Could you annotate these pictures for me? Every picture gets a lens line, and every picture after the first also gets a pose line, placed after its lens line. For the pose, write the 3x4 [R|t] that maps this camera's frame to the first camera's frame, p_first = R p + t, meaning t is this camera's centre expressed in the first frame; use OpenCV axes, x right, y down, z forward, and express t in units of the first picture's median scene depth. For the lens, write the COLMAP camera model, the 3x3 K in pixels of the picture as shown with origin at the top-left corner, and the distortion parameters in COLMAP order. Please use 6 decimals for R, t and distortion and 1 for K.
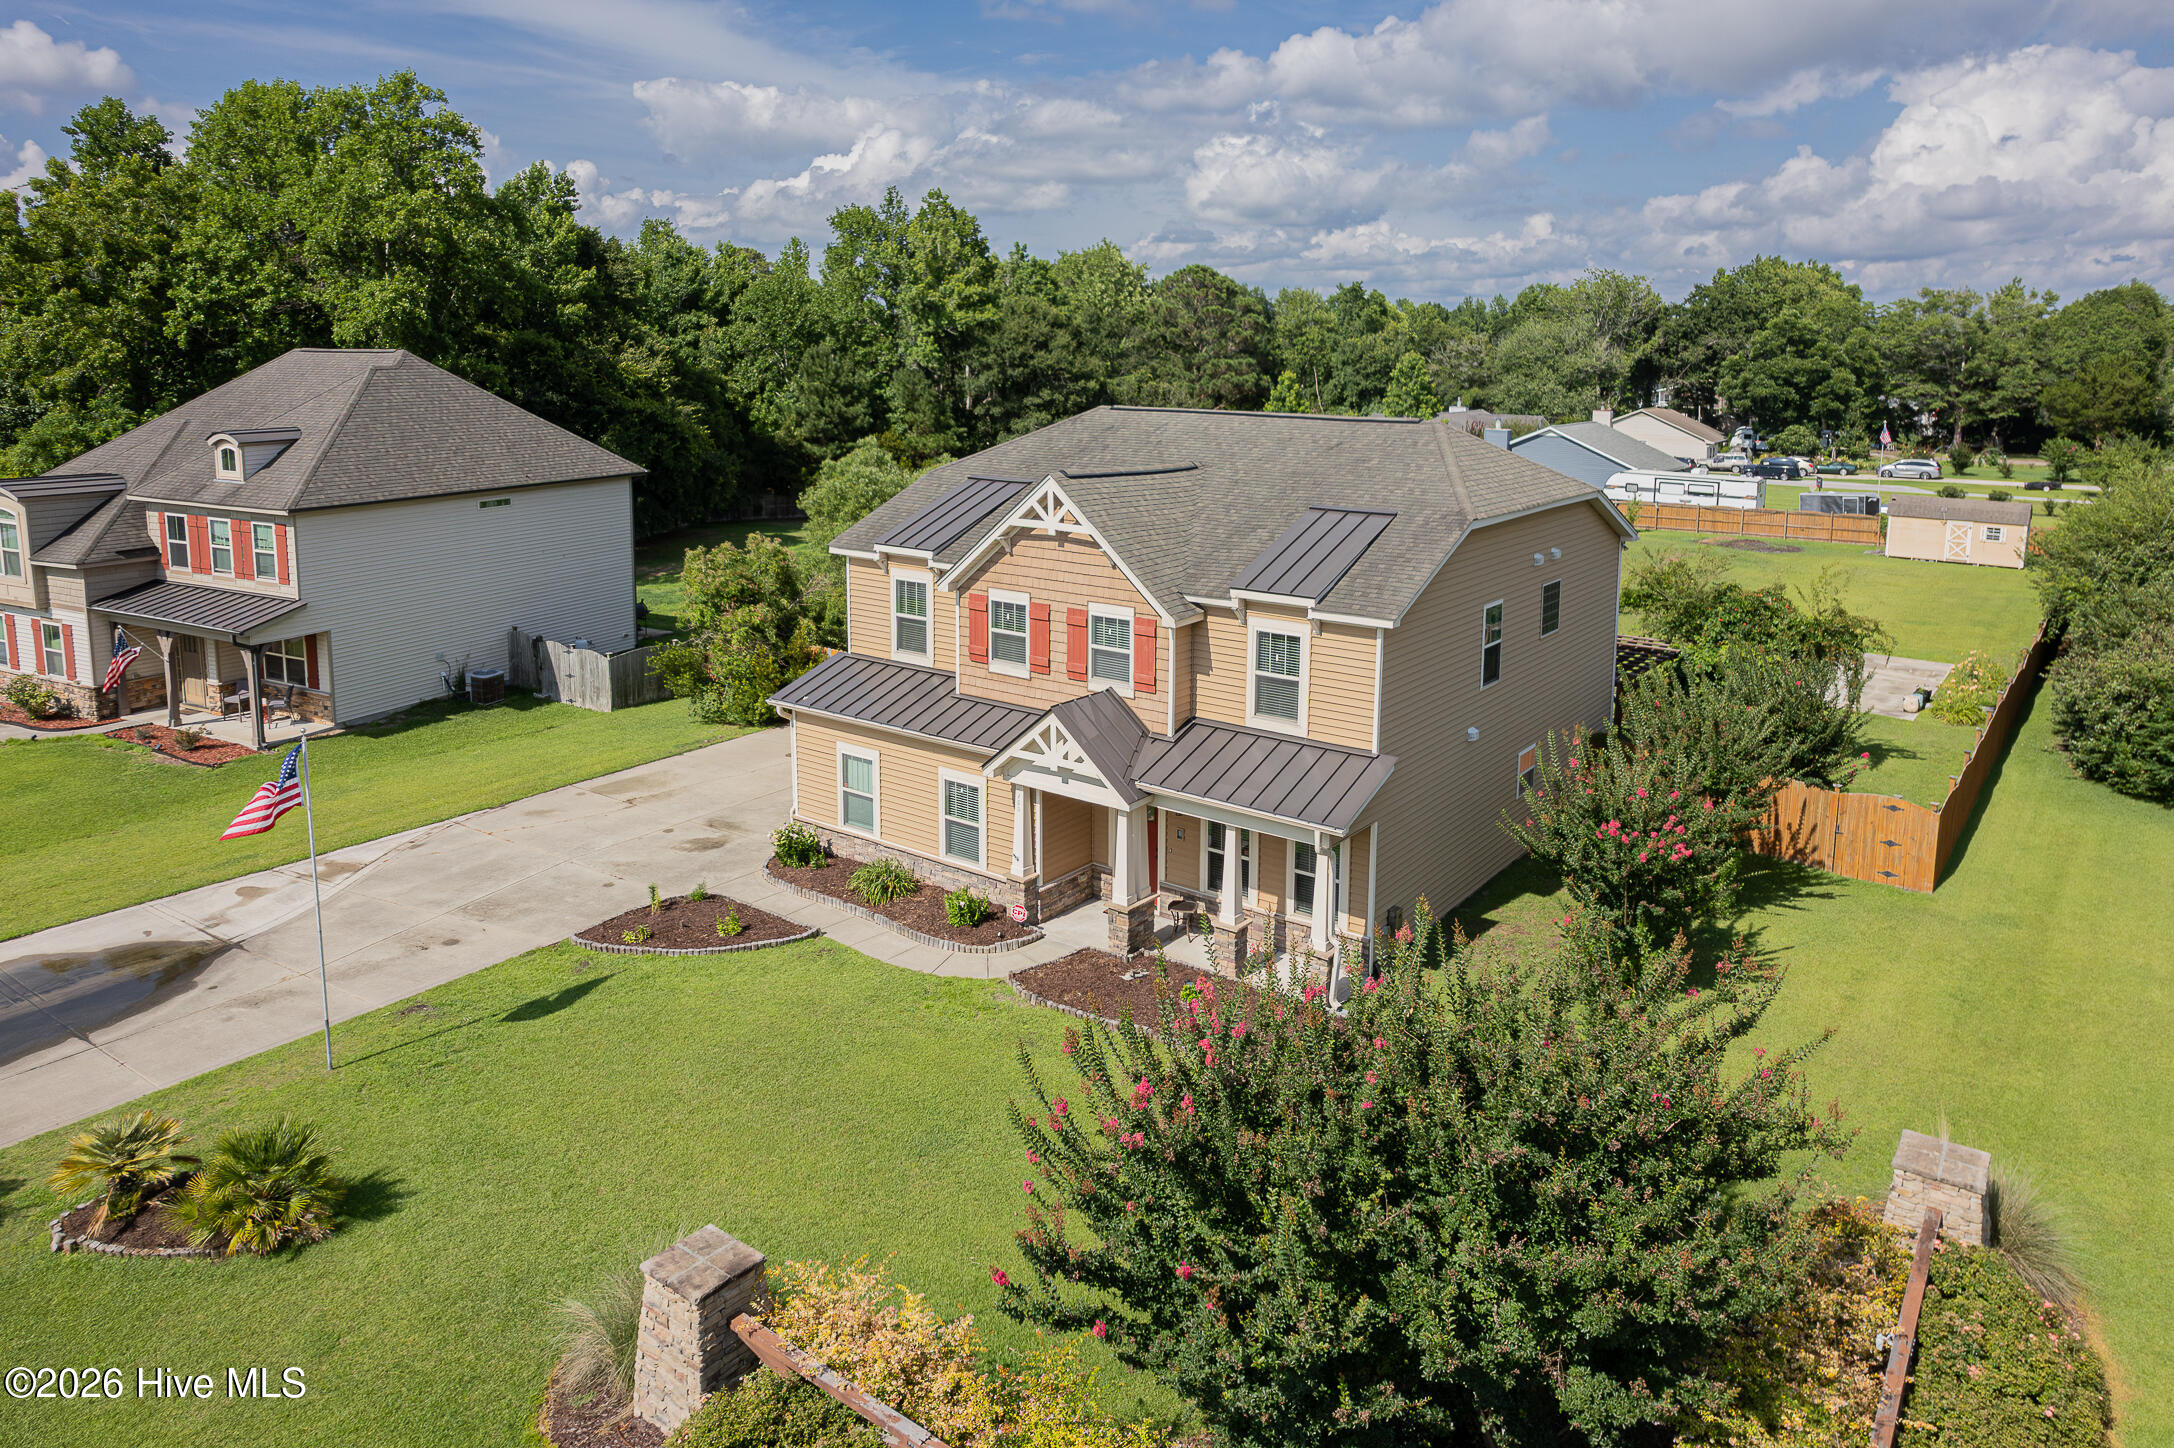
lens RADIAL K [[1448.9, 0, 1088.4], [0, 1448.9, 528.1], [0, 0, 1]] dist [-0.069062, 0.073775]
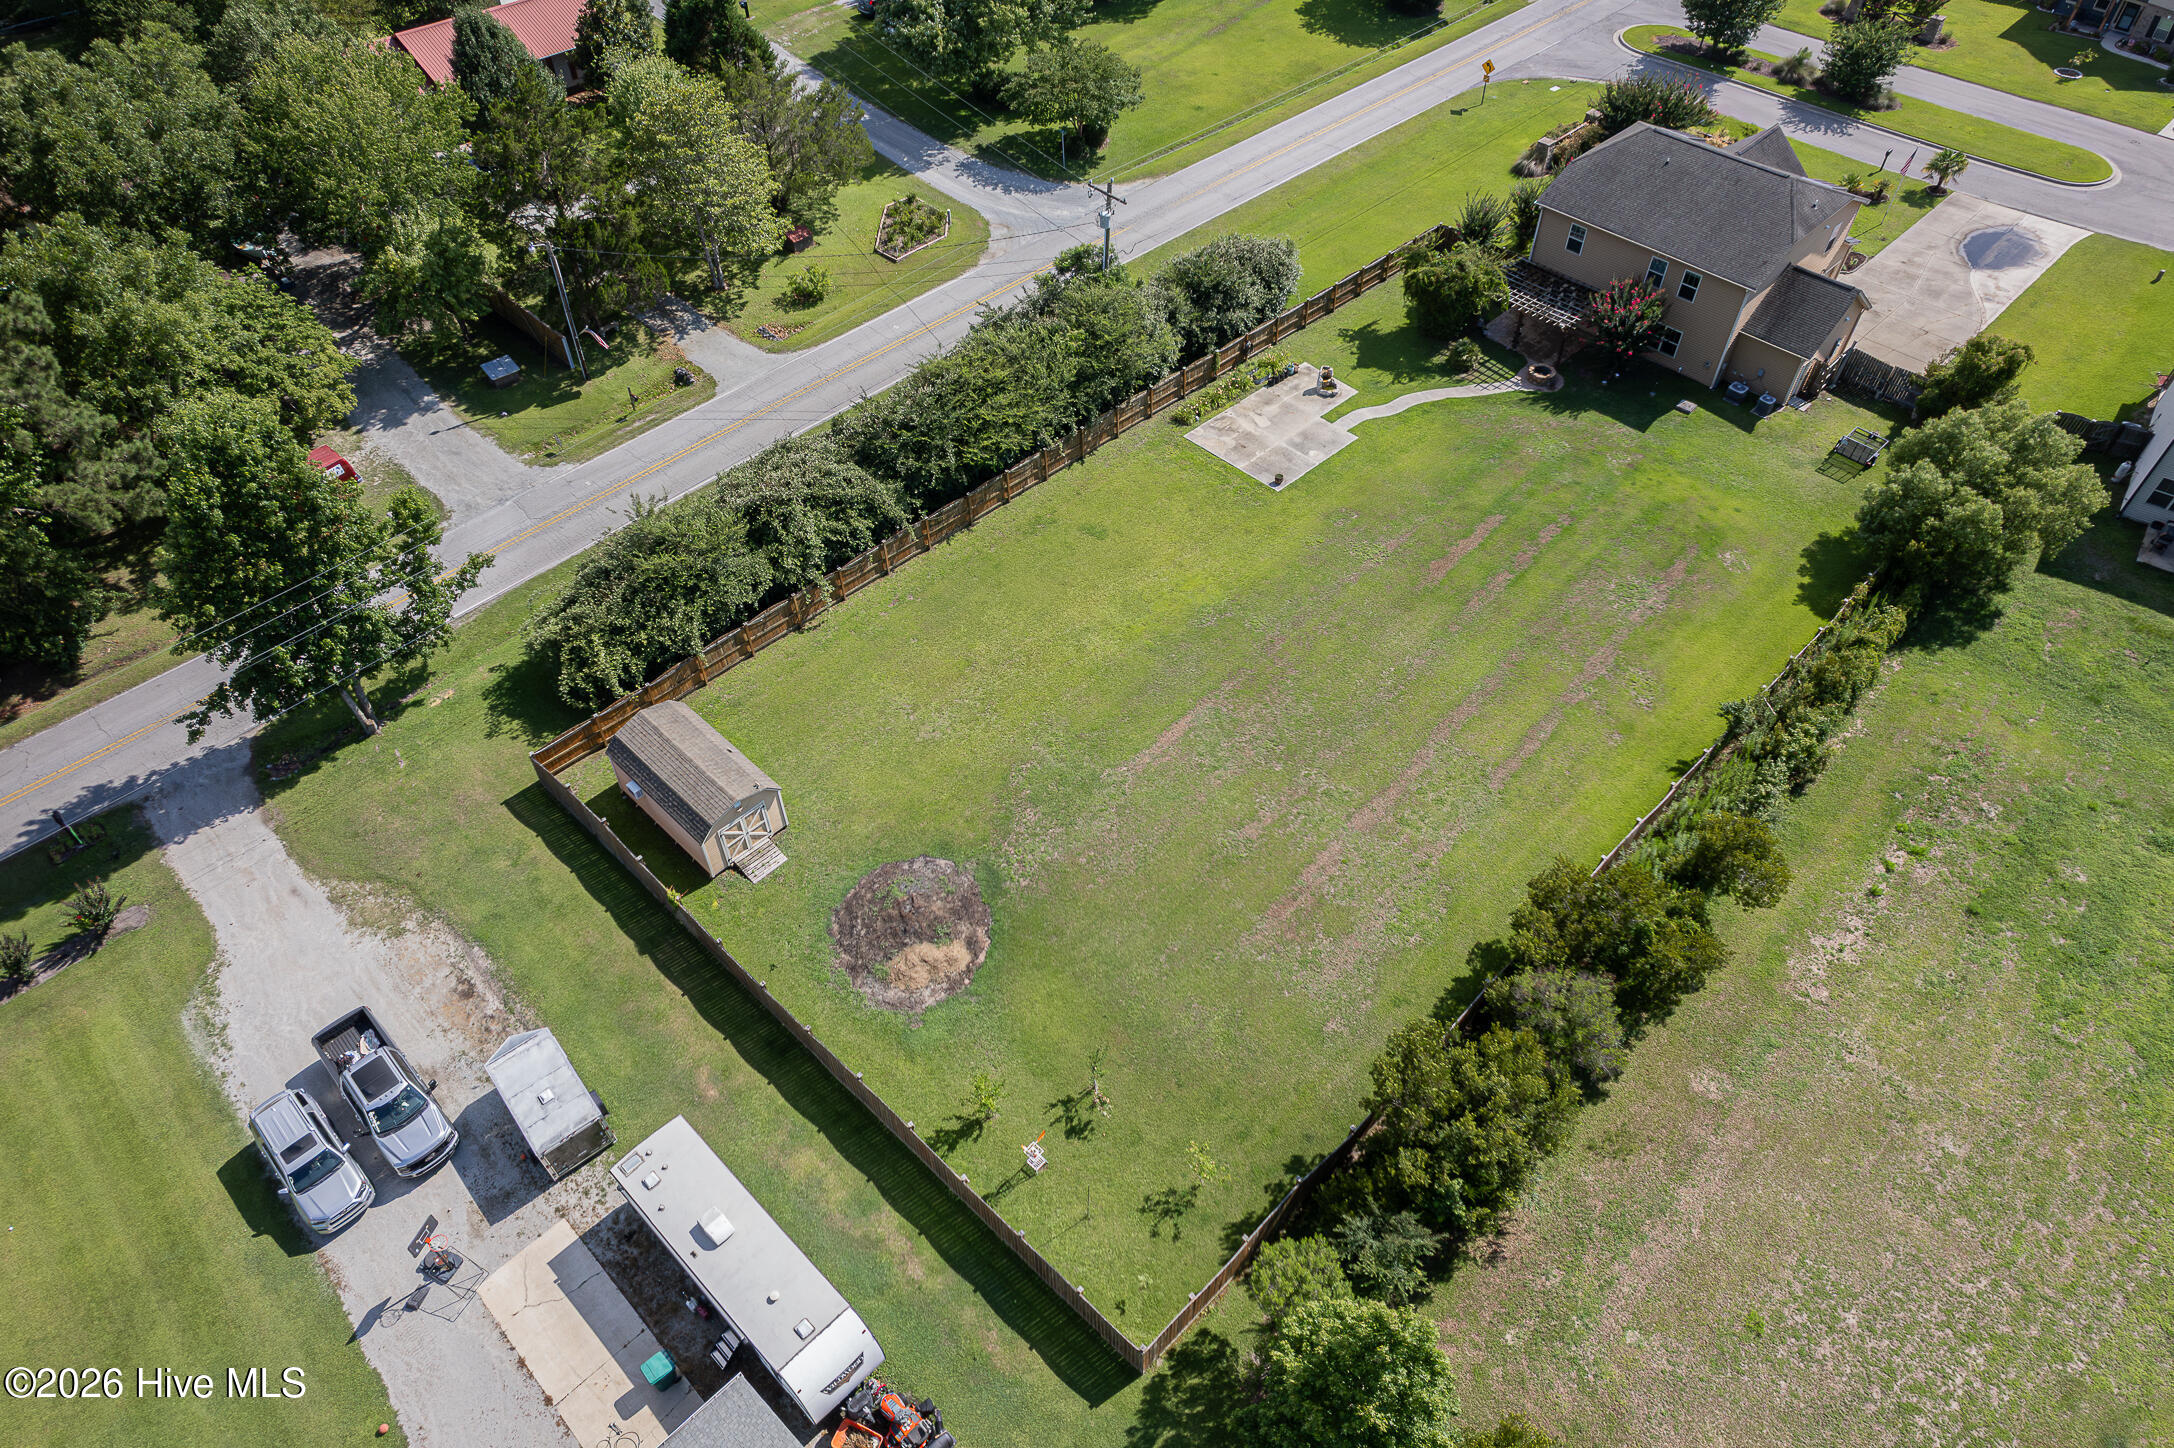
lens RADIAL K [[1391.0, 0, 1086.8], [0, 1391.0, 732.3], [0, 0, 1]] dist [-0.078337, 0.085122]
pose [[-0.989391, -0.111940, 0.092604, 1.032557], [0.012230, 0.570984, 0.820870, -1.731305], [-0.144764, 0.813294, -0.563557, 3.941742]]
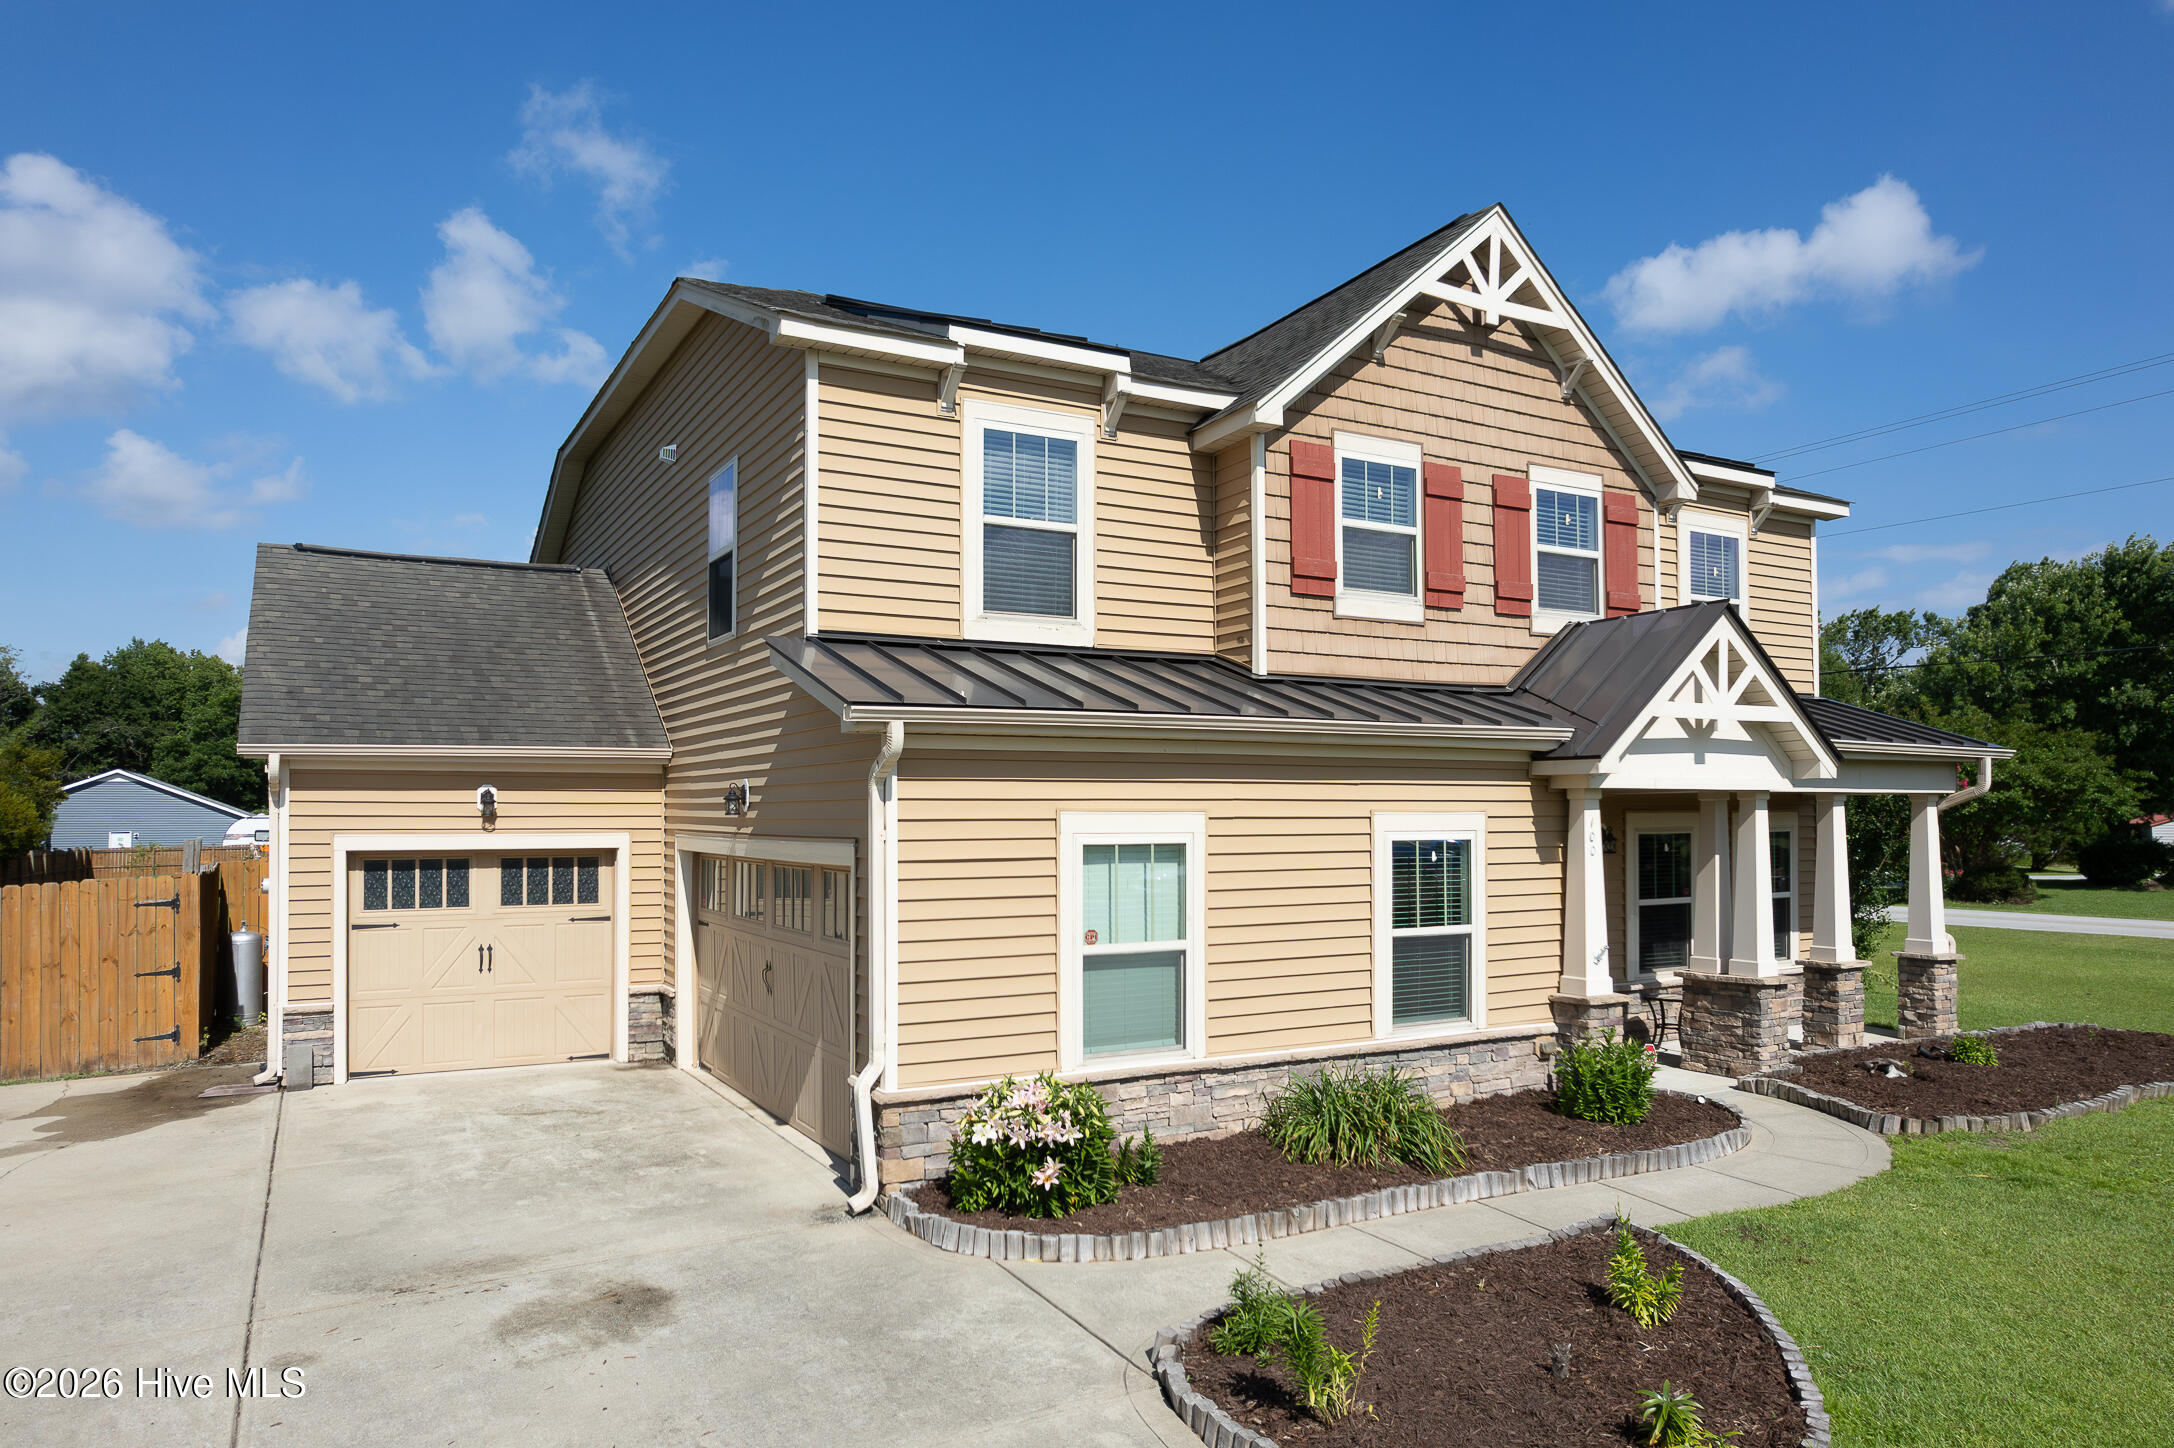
lens RADIAL K [[1417.3, 0, 1107.3], [0, 1417.3, 760.5], [0, 0, 1]] dist [-0.035943, 0.003332]
pose [[0.401219, 0.028388, 0.915542, -0.530156], [0.122427, 0.988890, -0.084313, 0.182281], [-0.907764, 0.145915, 0.393286, 0.945150]]
